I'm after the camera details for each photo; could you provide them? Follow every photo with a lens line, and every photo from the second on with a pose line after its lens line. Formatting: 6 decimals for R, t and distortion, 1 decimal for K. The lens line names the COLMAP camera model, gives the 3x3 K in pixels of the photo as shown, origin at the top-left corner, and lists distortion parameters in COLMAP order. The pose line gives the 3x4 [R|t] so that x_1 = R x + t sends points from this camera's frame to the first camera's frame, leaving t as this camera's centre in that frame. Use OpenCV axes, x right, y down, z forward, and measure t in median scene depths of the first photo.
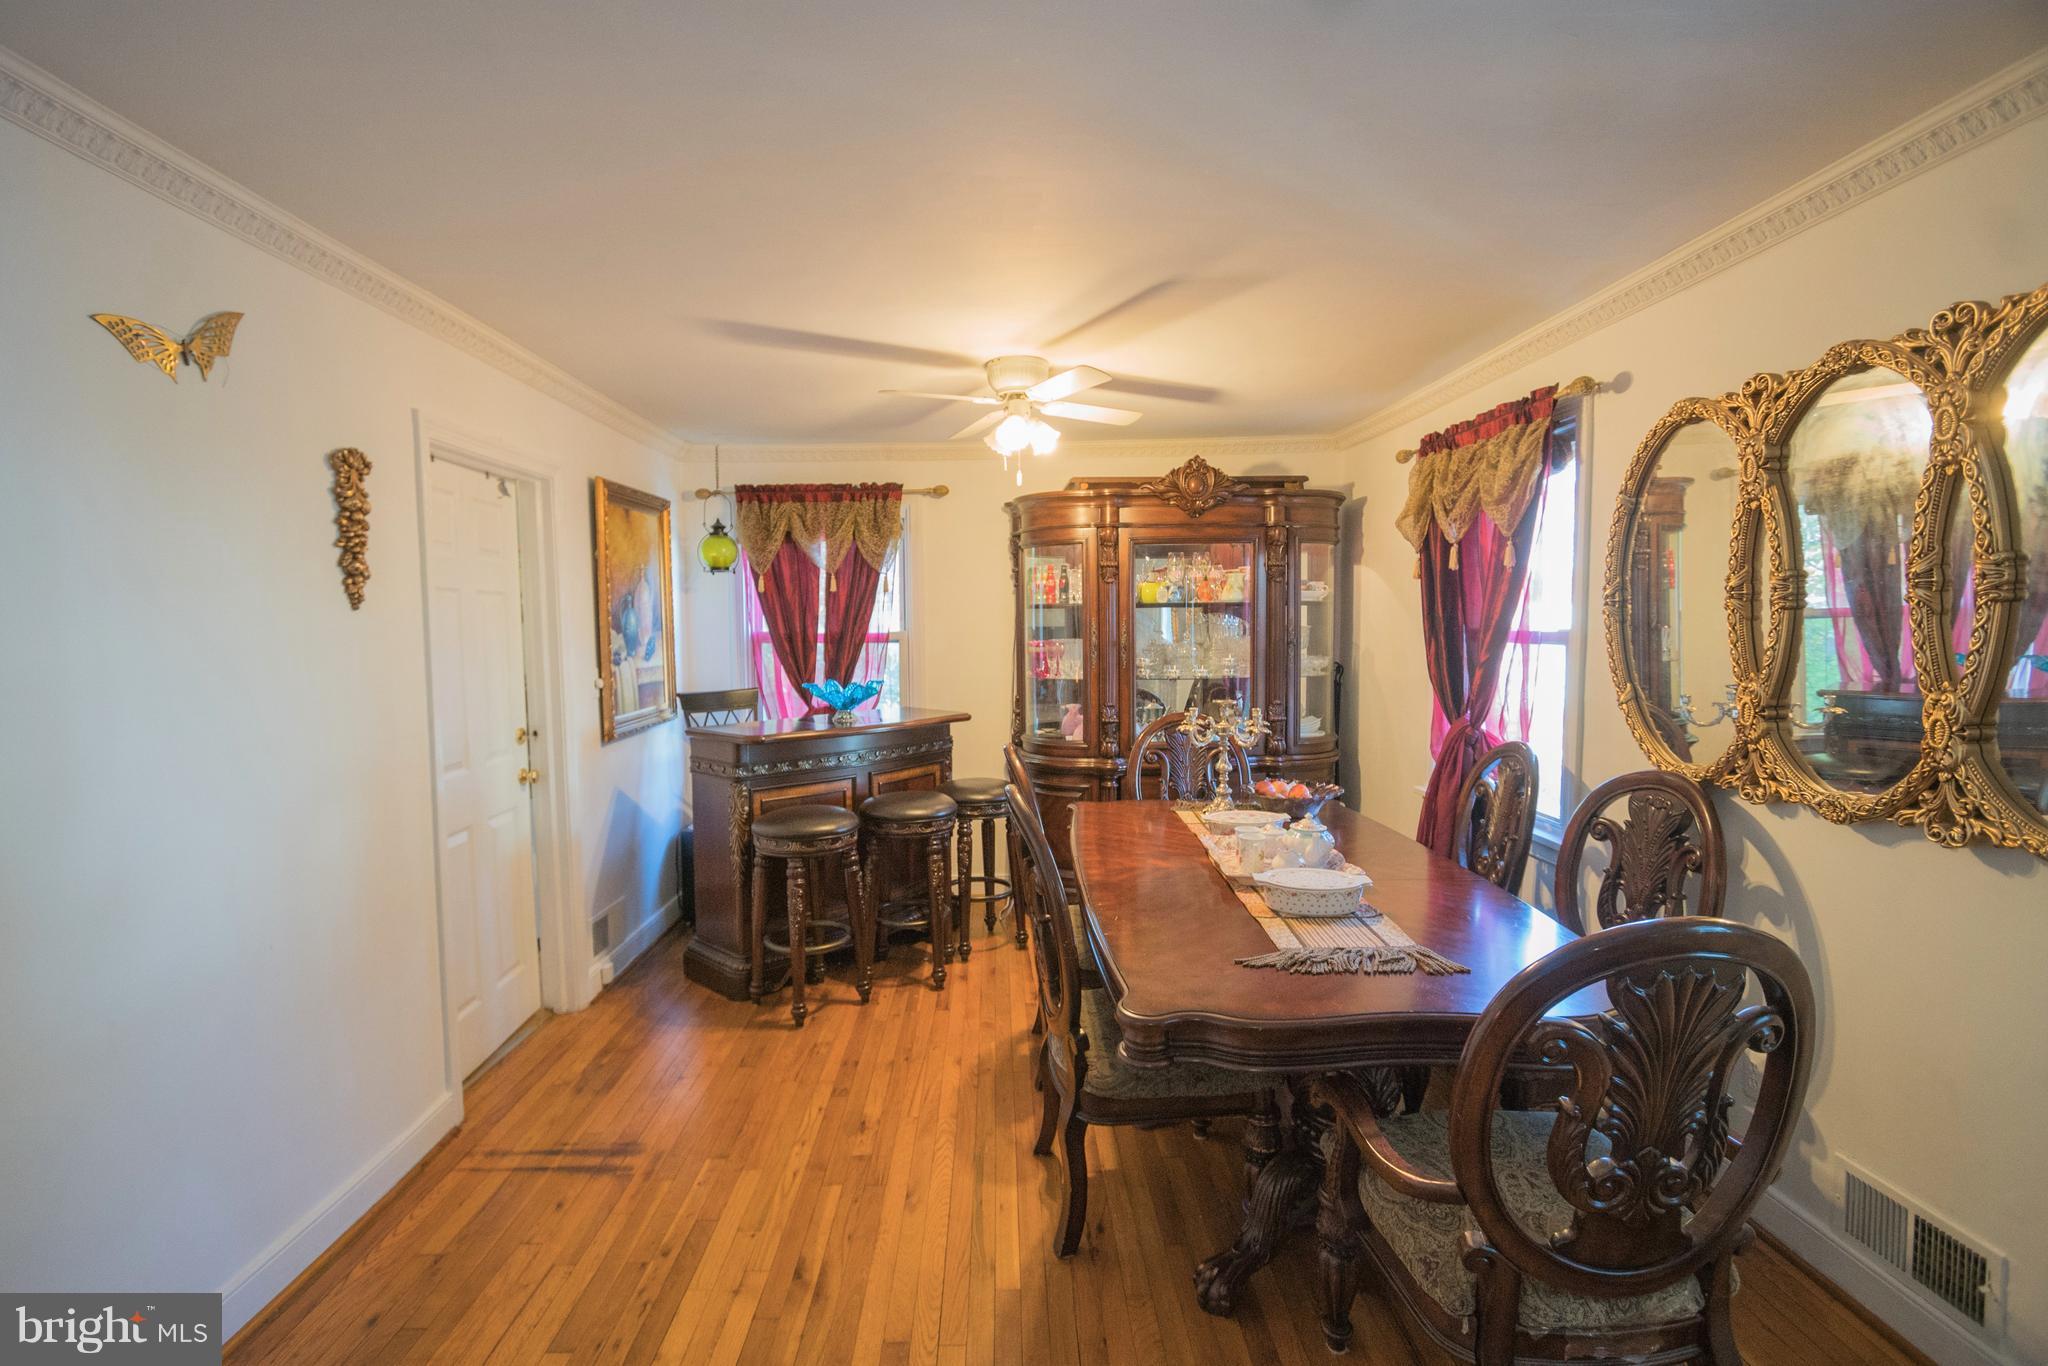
lens RADIAL K [[921.9, 0, 1011.0], [0, 921.9, 680.9], [0, 0, 1]] dist [-0.026890, 0.007762]
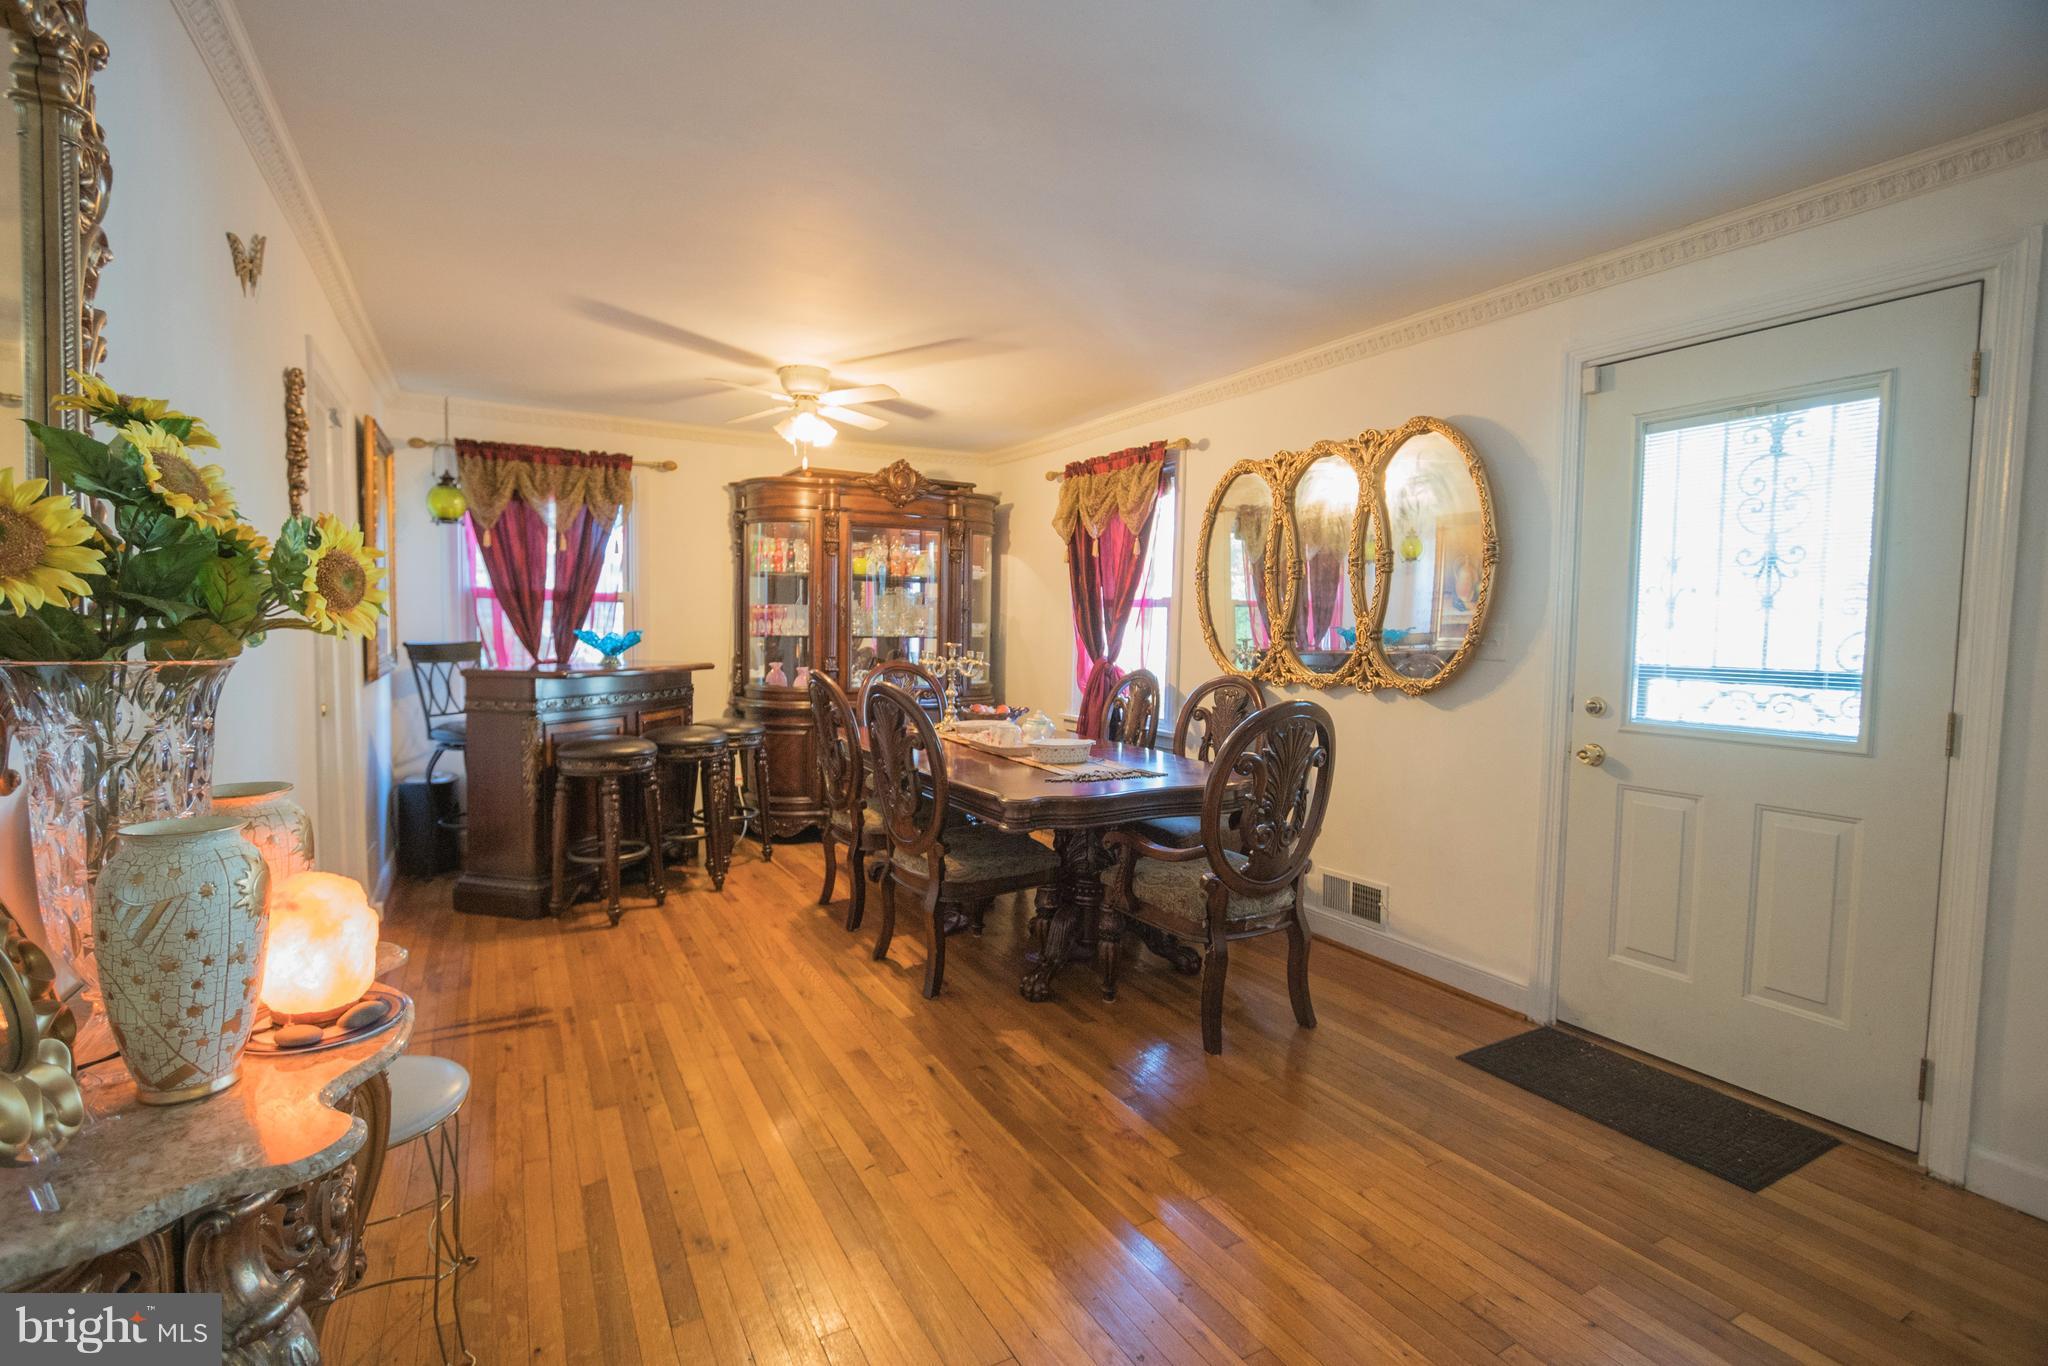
lens RADIAL K [[921.9, 0, 1011.0], [0, 921.9, 680.9], [0, 0, 1]] dist [-0.026890, 0.007762]
pose [[0.878473, -0.003292, 0.477780, -0.327065], [0.005324, 0.999982, -0.002899, 0.077478], [-0.477761, 0.005091, 0.878475, -0.219861]]
